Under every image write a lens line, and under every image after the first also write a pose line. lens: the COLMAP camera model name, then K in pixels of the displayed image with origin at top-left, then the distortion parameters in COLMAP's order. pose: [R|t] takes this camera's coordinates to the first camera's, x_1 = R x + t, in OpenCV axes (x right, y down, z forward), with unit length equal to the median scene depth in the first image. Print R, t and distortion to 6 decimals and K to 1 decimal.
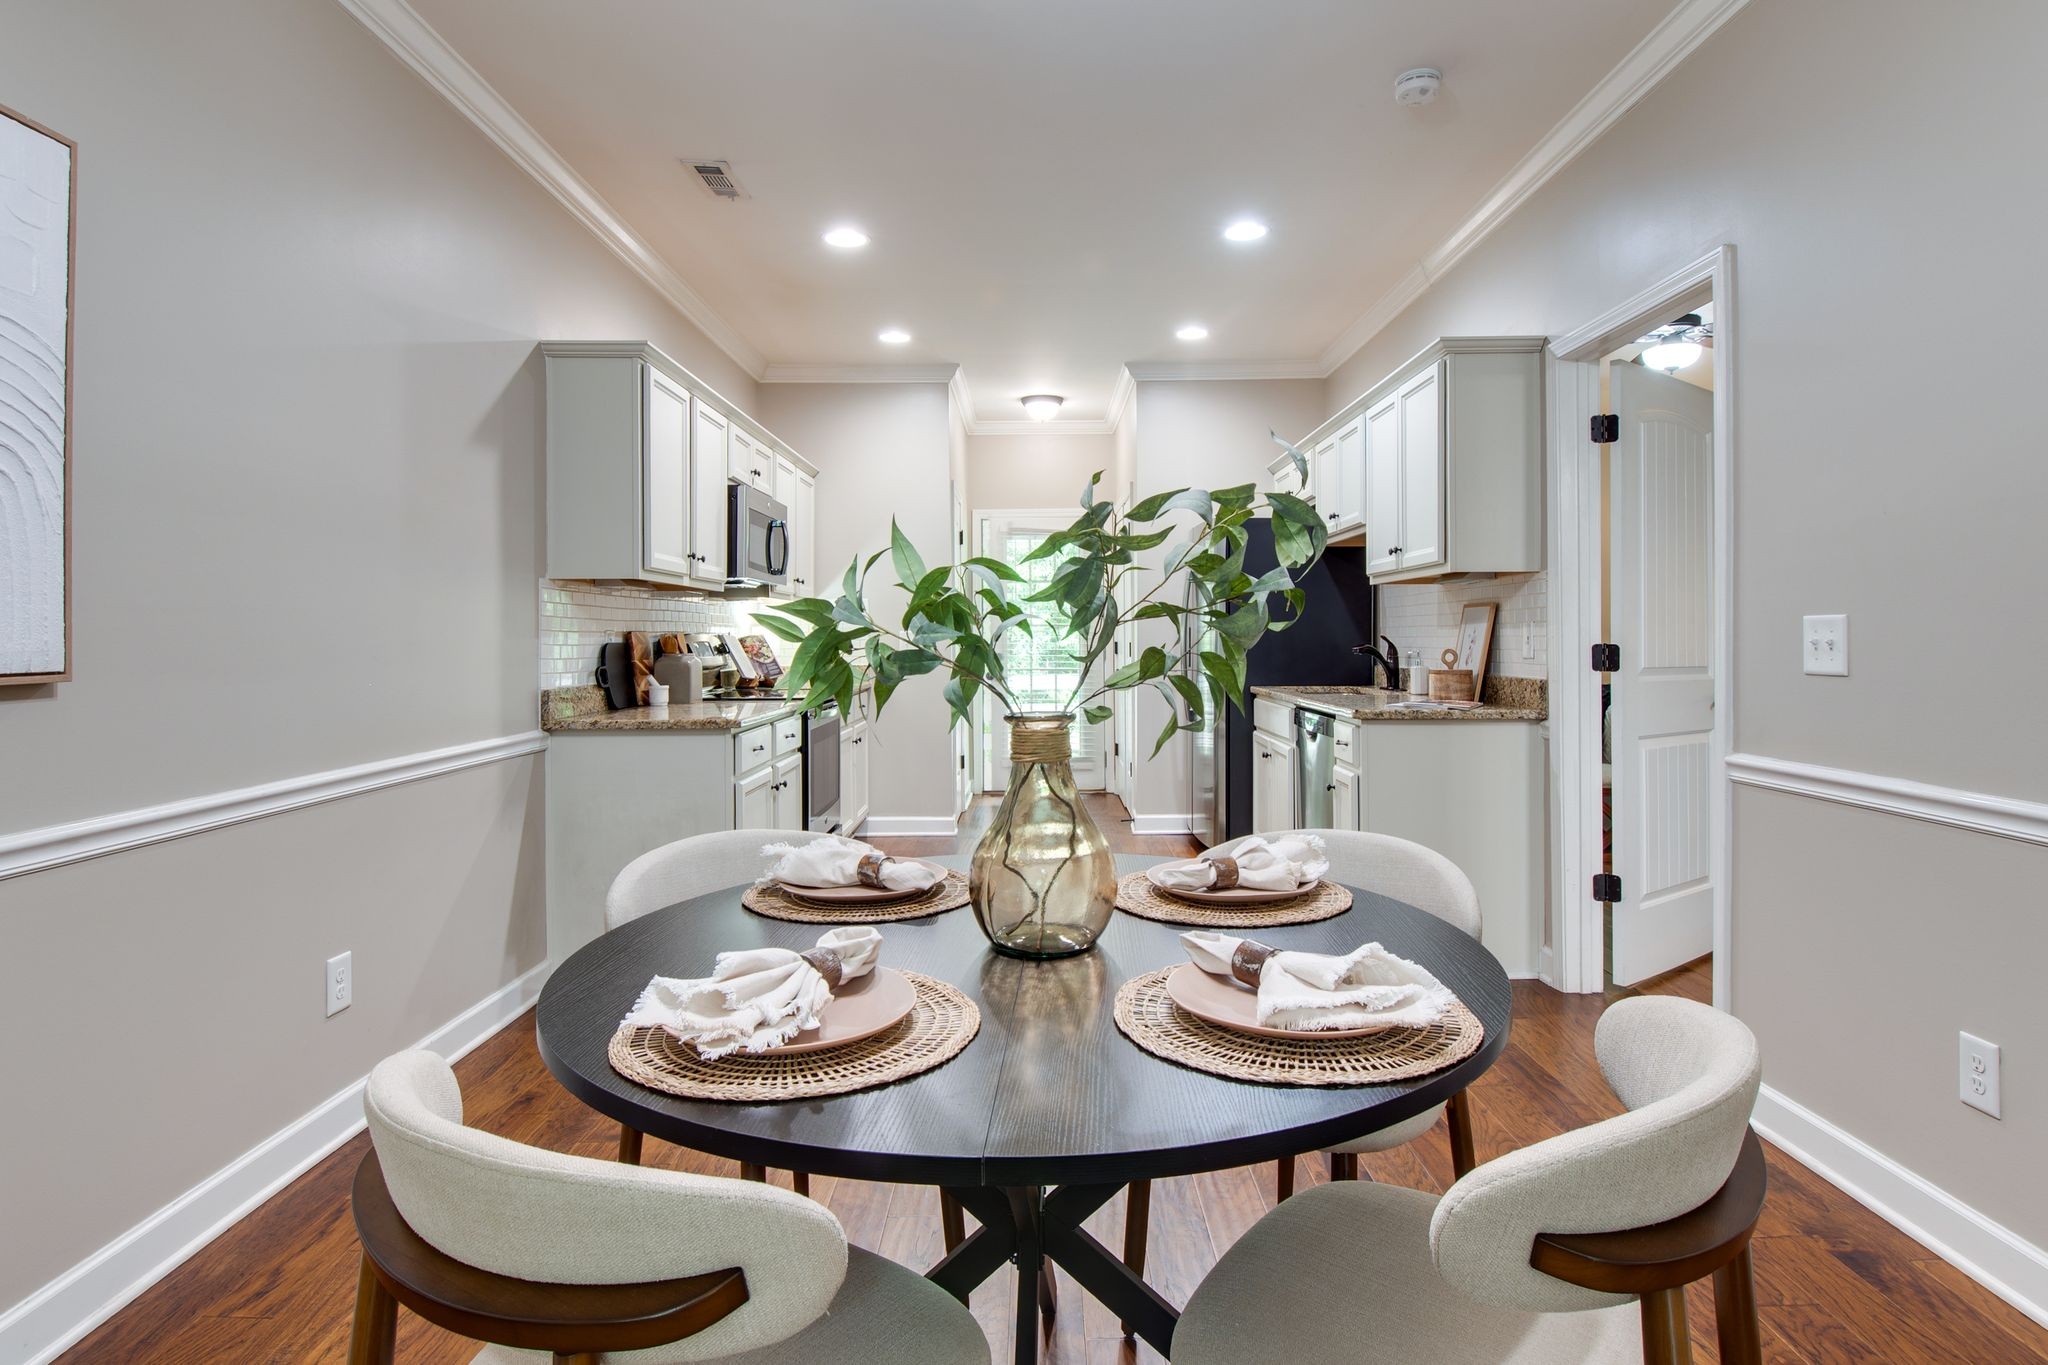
lens RADIAL K [[1082.3, 0, 1028.5], [0, 1082.3, 635.2], [0, 0, 1]] dist [0.001408, -0.010709]
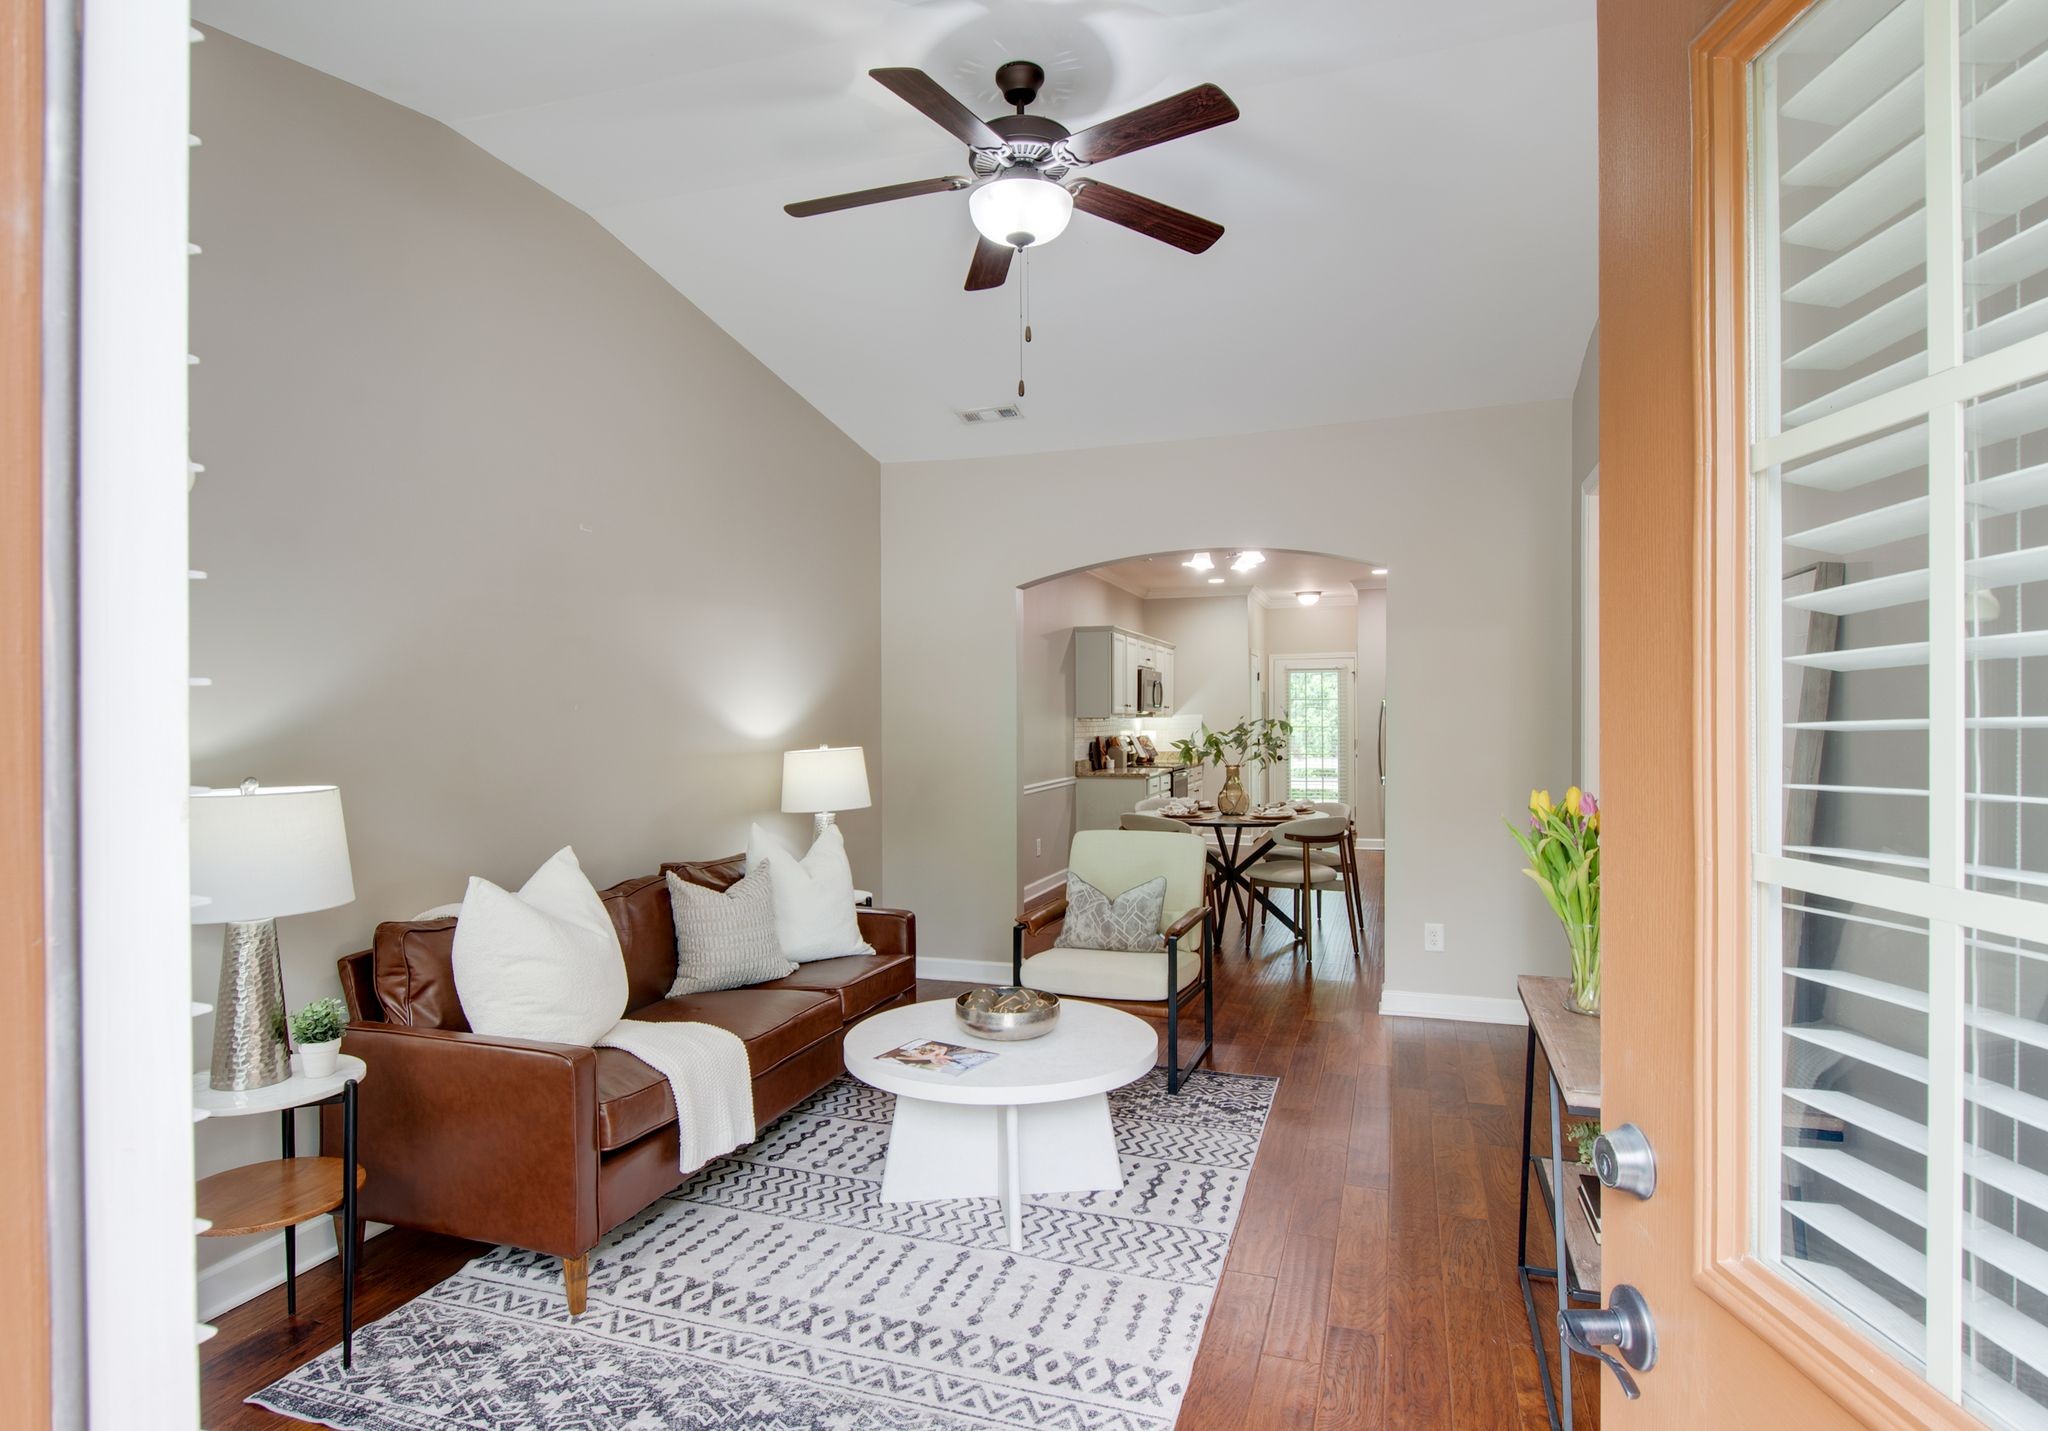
lens RADIAL K [[1010.7, 0, 1018.8], [0, 1010.7, 719.0], [0, 0, 1]] dist [0.001377, 0.000801]
pose [[0.944317, 0.000472, -0.329038, 0.220206], [-0.000349, 1.000000, 0.000433, -0.049675], [0.329038, -0.000294, 0.944317, -1.314634]]
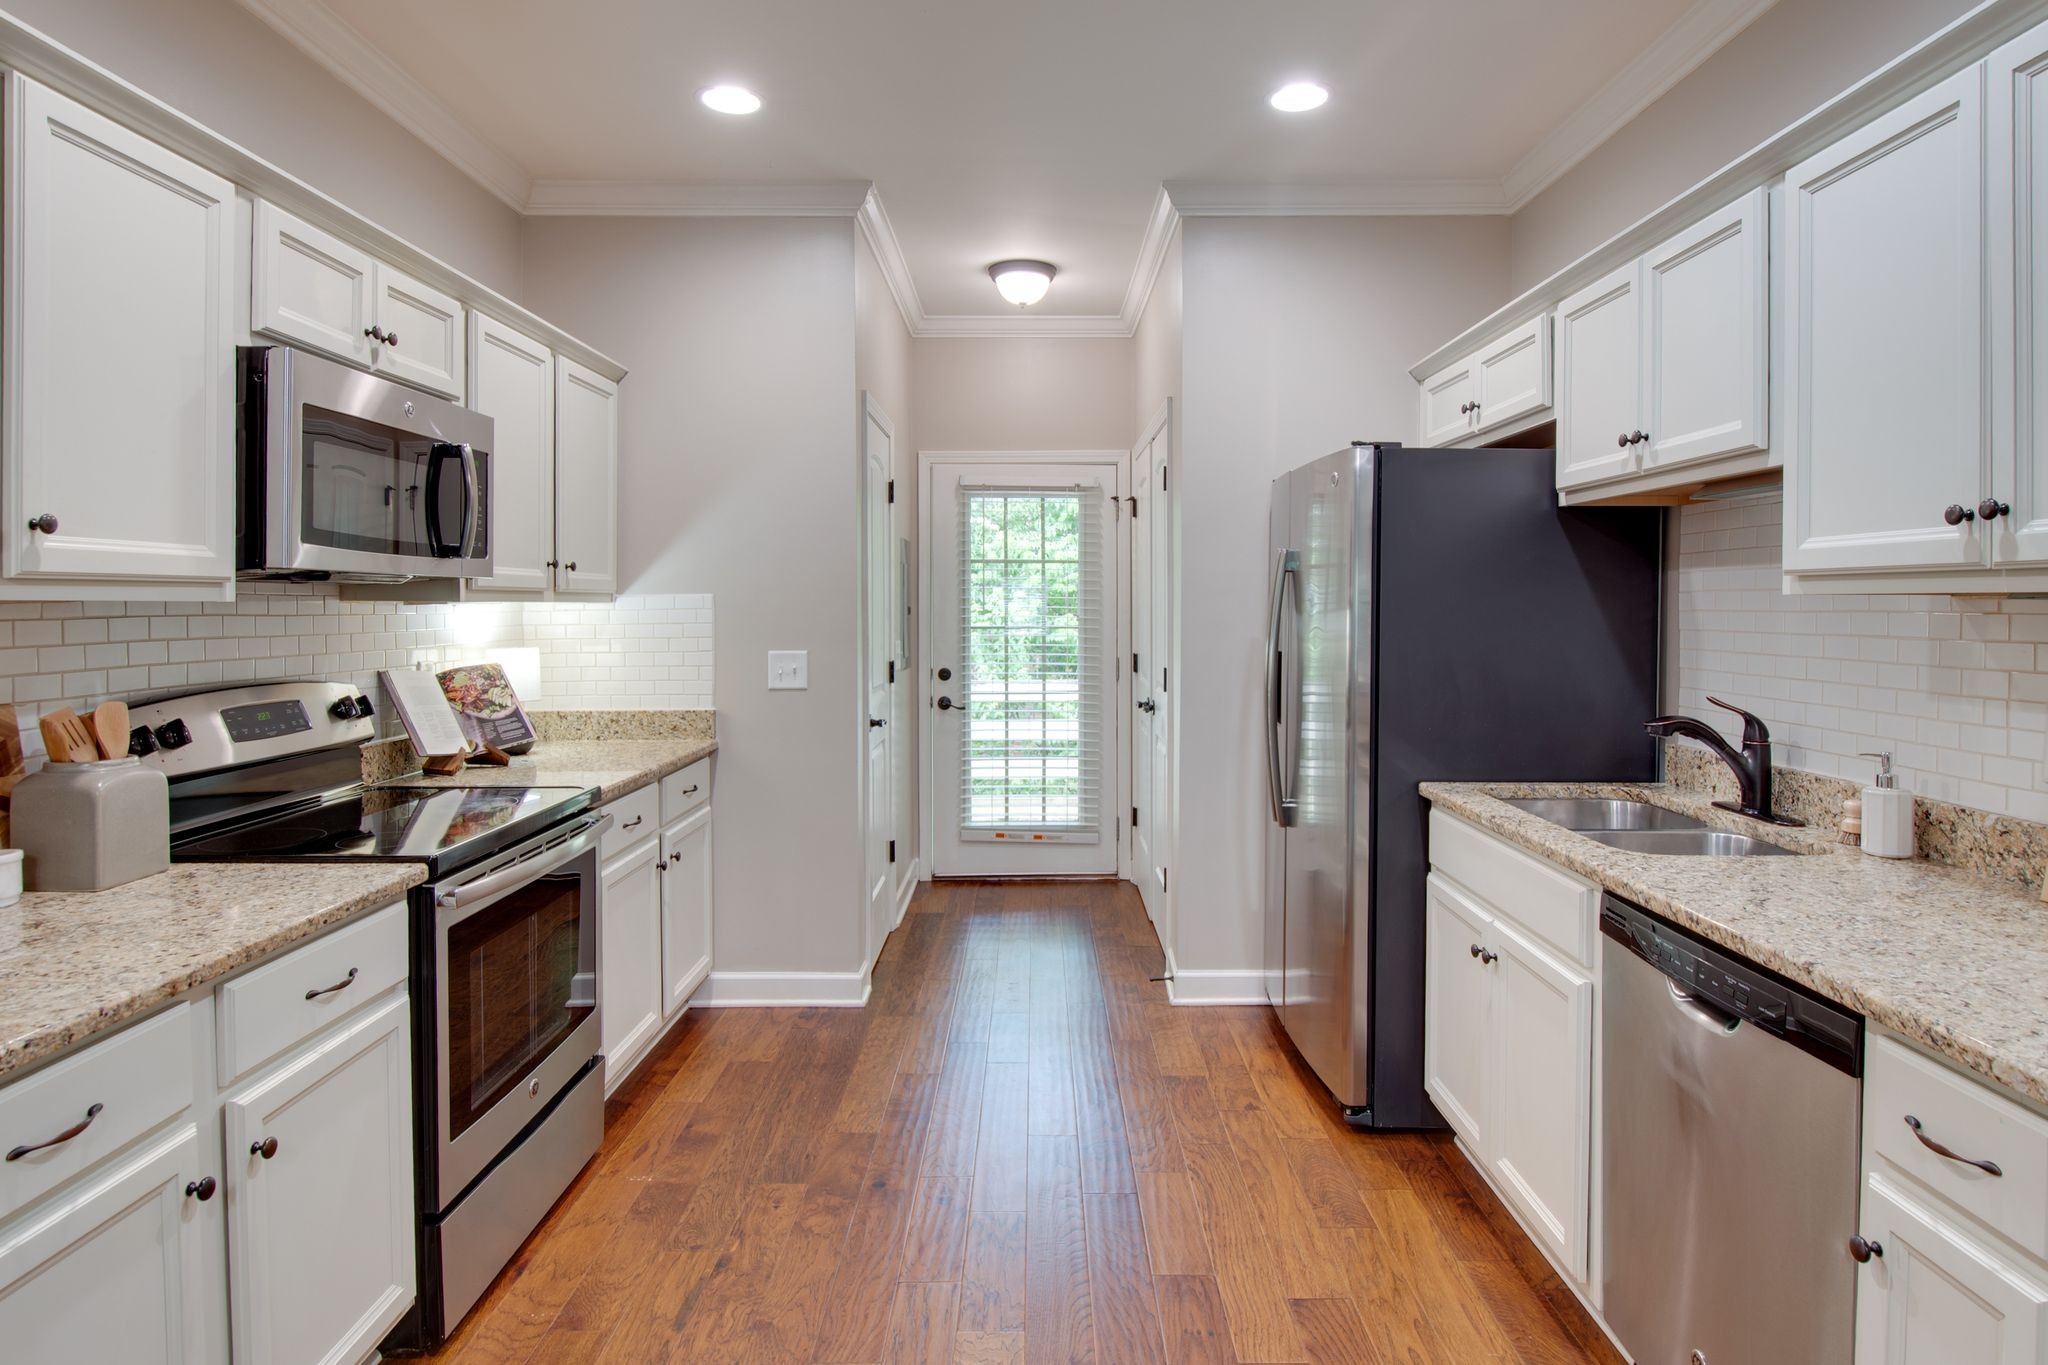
lens RADIAL K [[1126.1, 0, 1028.7], [0, 1126.1, 658.0], [0, 0, 1]] dist [-0.001346, -0.000130]
pose [[0.999975, 0.005991, 0.003710, 0.031796], [-0.006154, 0.998946, 0.045493, -0.051379], [-0.003433, -0.045515, 0.998958, 0.725114]]
